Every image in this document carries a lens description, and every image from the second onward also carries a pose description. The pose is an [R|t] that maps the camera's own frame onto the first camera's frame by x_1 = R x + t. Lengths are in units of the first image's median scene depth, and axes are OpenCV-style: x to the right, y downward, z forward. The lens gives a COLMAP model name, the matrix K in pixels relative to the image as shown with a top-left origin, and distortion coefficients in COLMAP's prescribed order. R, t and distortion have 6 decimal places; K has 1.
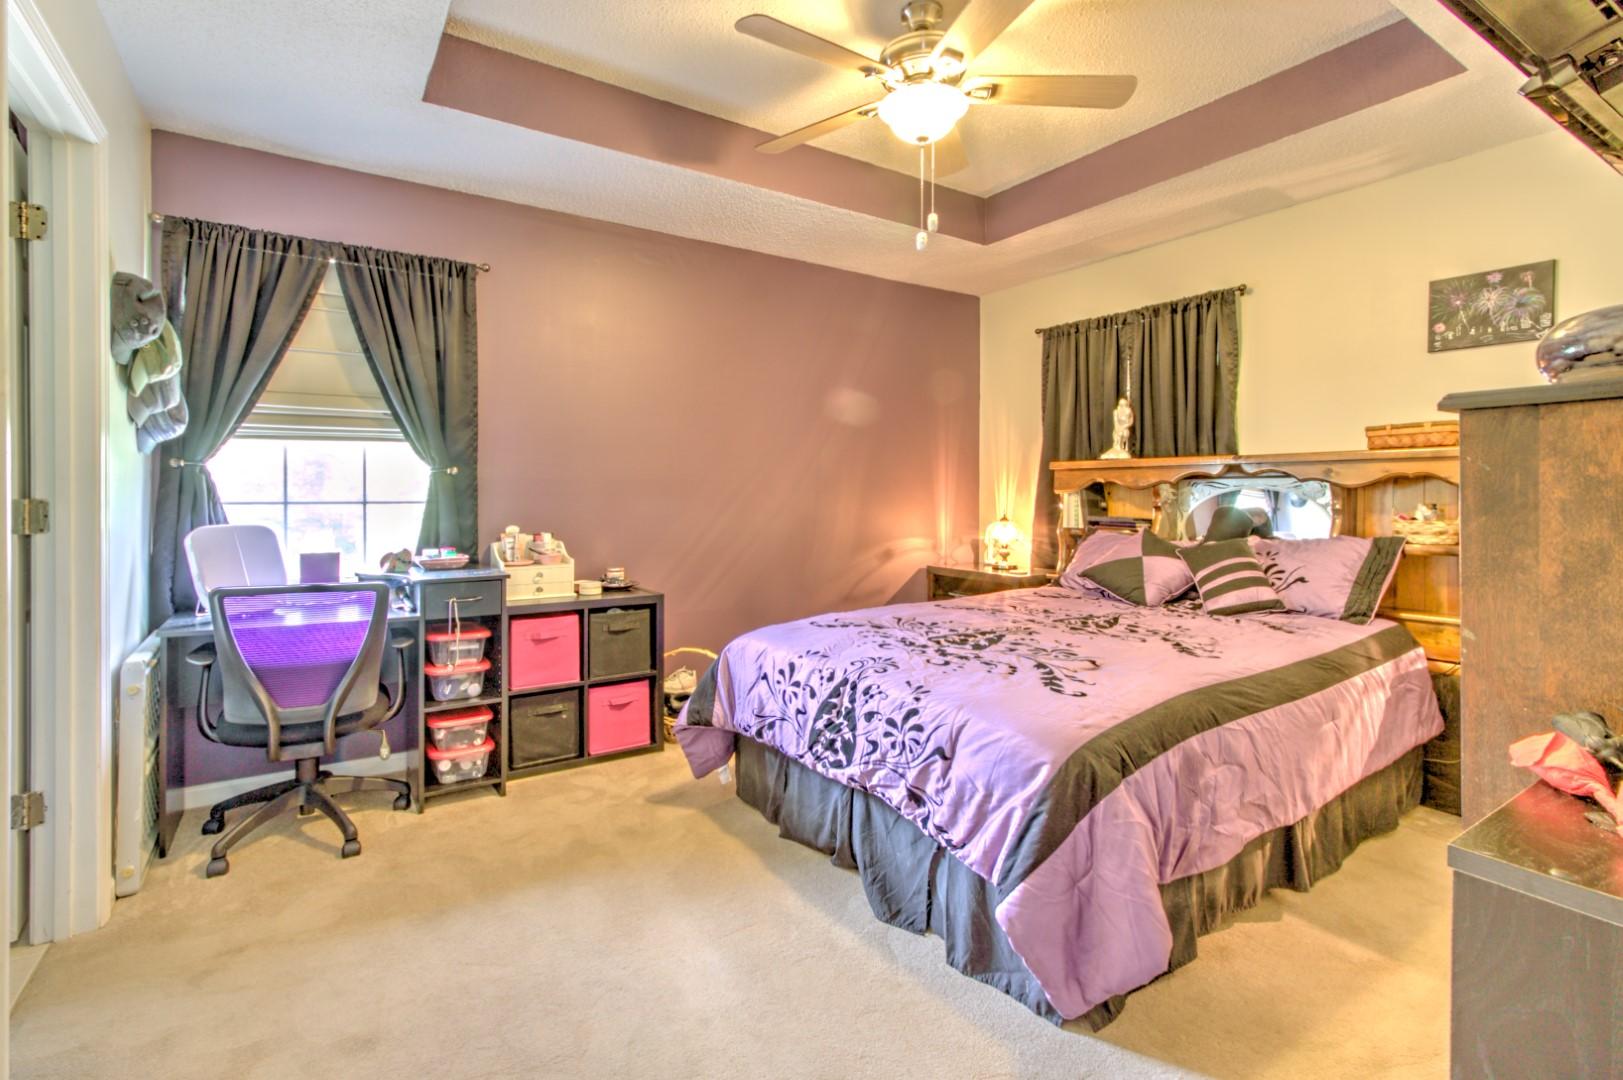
lens RADIAL K [[767.3, 0, 808.2], [0, 767.3, 492.7], [0, 0, 1]] dist [0.002116, 0.000530]
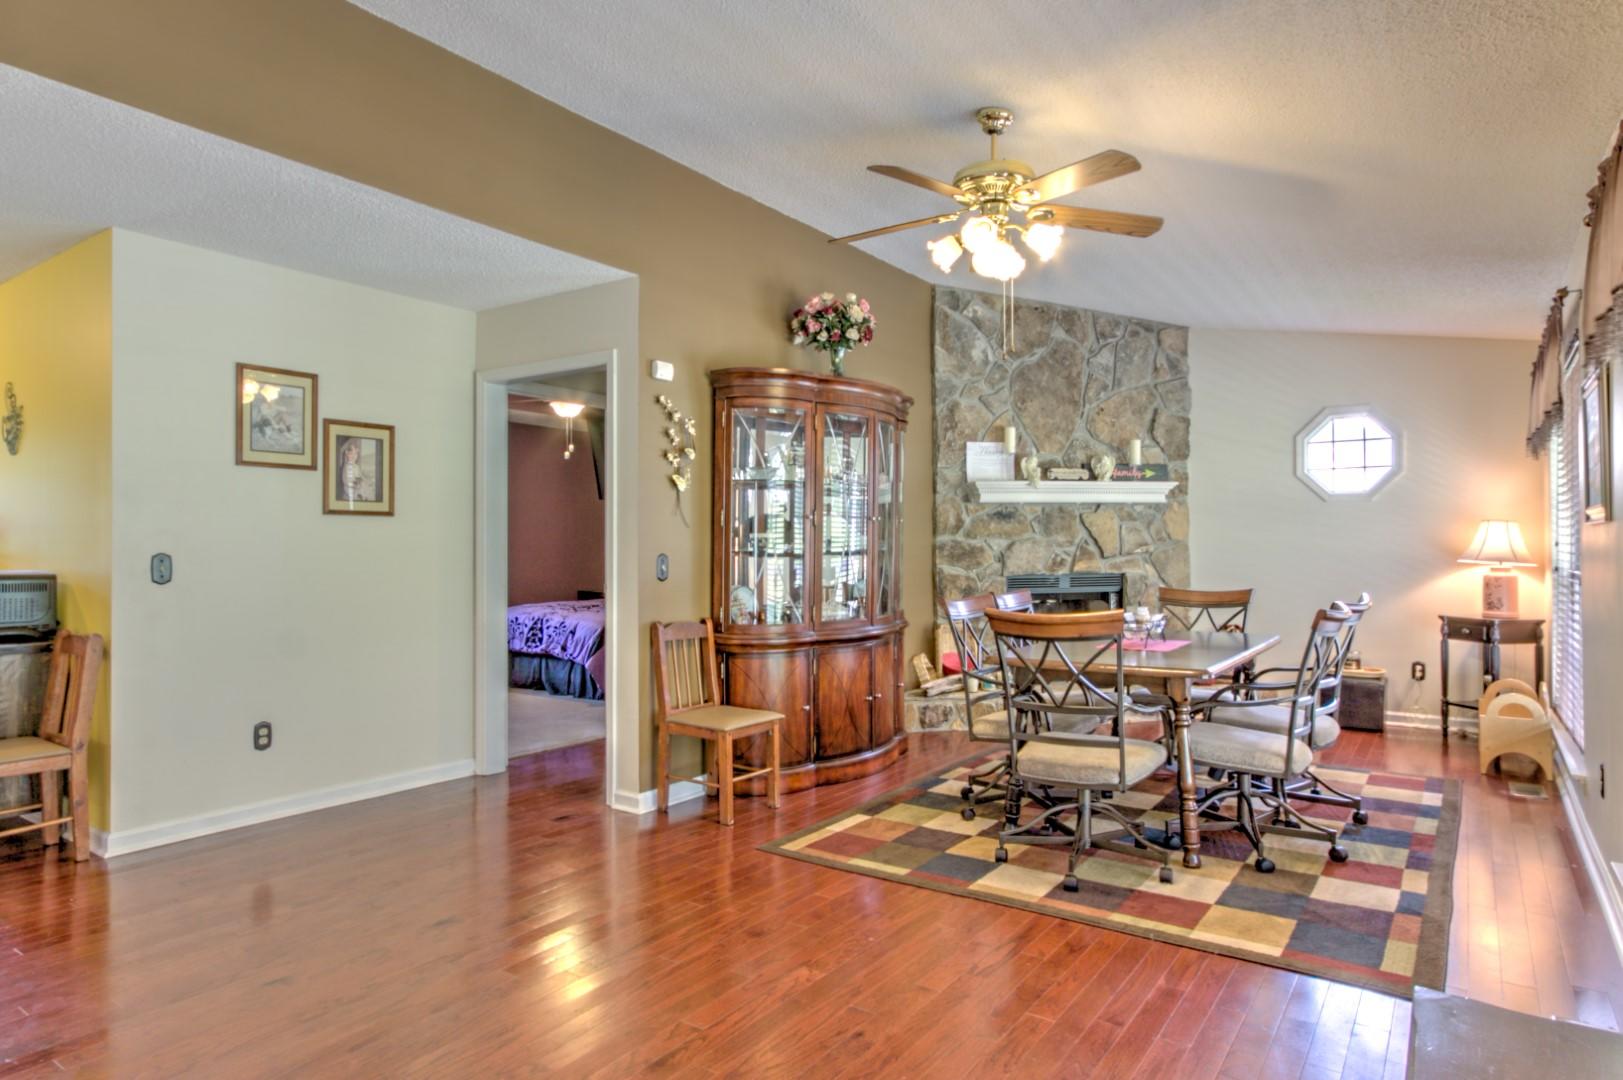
lens RADIAL K [[946.1, 0, 811.5], [0, 946.1, 538.0], [0, 0, 1]] dist [-0.000586, -0.000364]
pose [[0.929097, -0.000307, 0.369835, -0.282142], [0.004881, 0.999923, -0.011432, -0.007447], [-0.369803, 0.012427, 0.929027, -2.401889]]
